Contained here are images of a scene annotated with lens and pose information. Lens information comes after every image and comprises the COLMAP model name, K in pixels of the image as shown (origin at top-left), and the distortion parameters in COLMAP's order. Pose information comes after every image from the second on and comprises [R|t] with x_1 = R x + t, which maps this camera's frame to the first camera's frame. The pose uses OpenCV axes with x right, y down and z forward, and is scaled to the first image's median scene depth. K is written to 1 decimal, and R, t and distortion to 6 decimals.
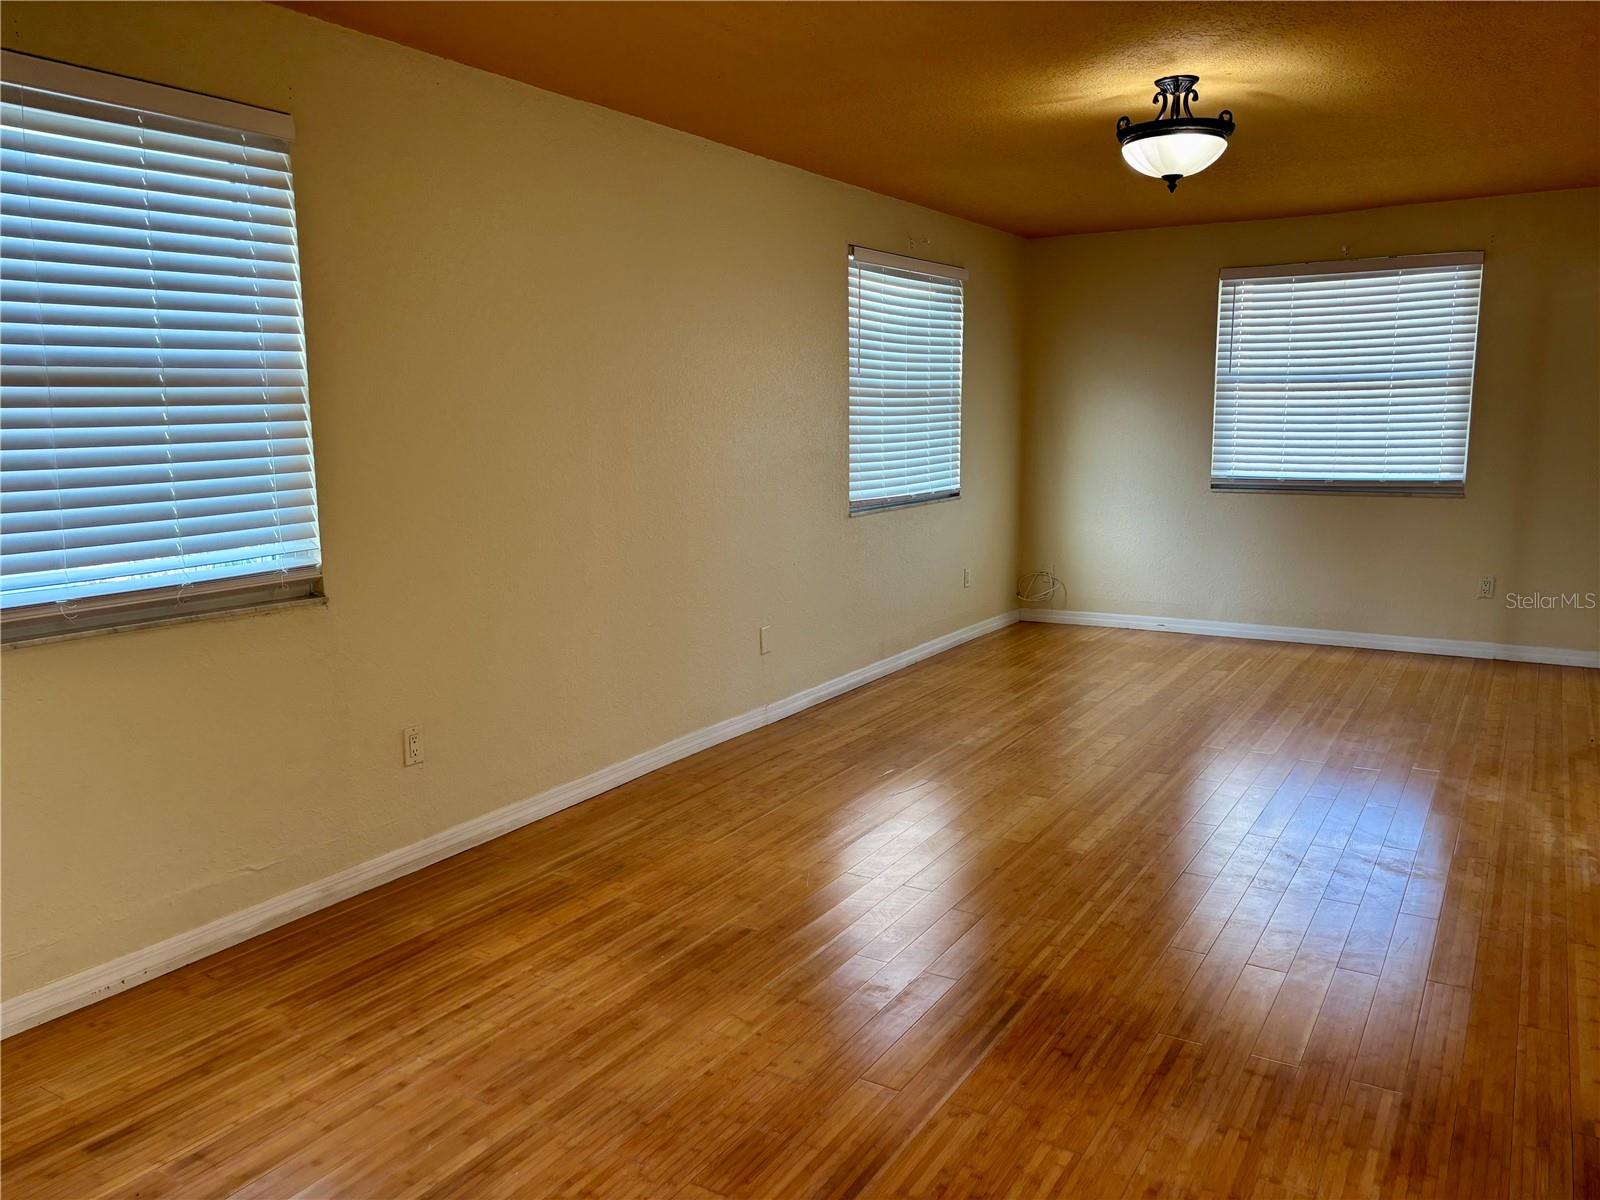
lens RADIAL K [[1211.2, 0, 799.7], [0, 1211.2, 600.2], [0, 0, 1]] dist [0.015527, -0.009719]
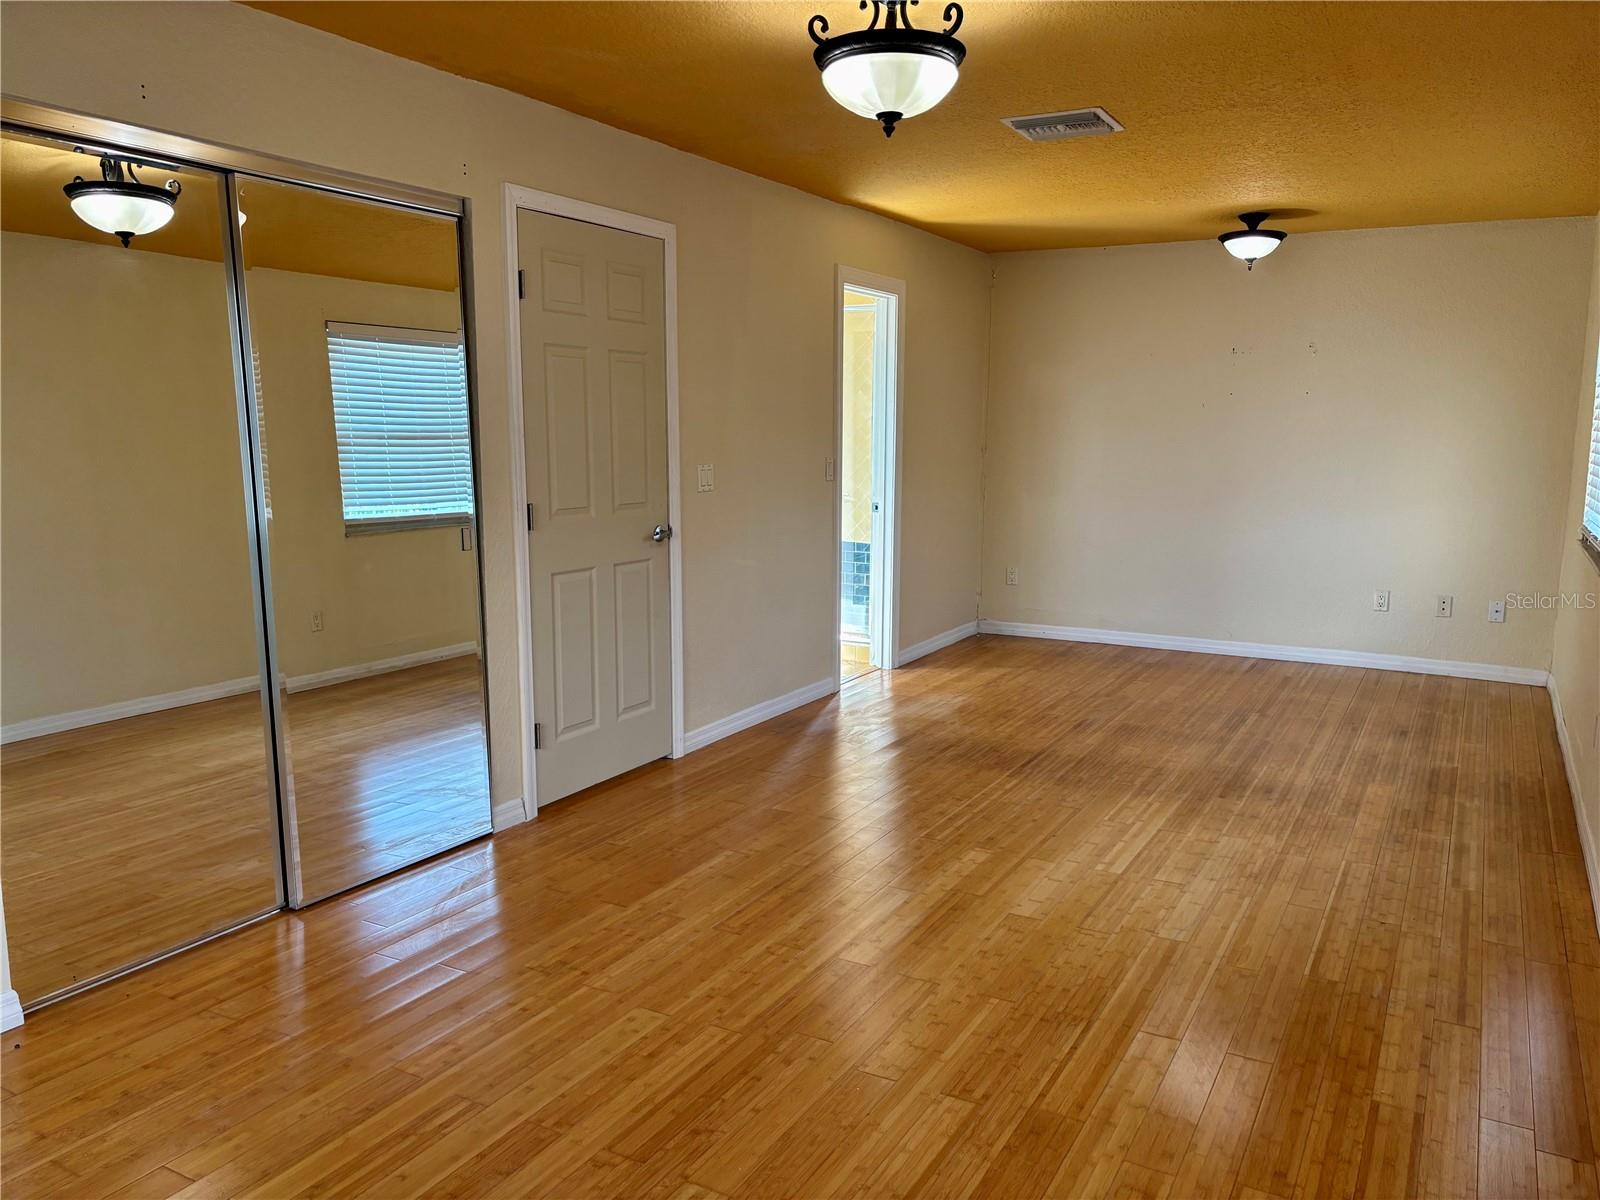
lens RADIAL K [[1211.2, 0, 800.5], [0, 1211.2, 602.8], [0, 0, 1]] dist [0.015527, -0.009719]
pose [[-0.999166, 0.013828, -0.038426, 0.497360], [0.001697, 0.954172, 0.299255, -0.363246], [0.040803, 0.298940, -0.953399, 2.273667]]
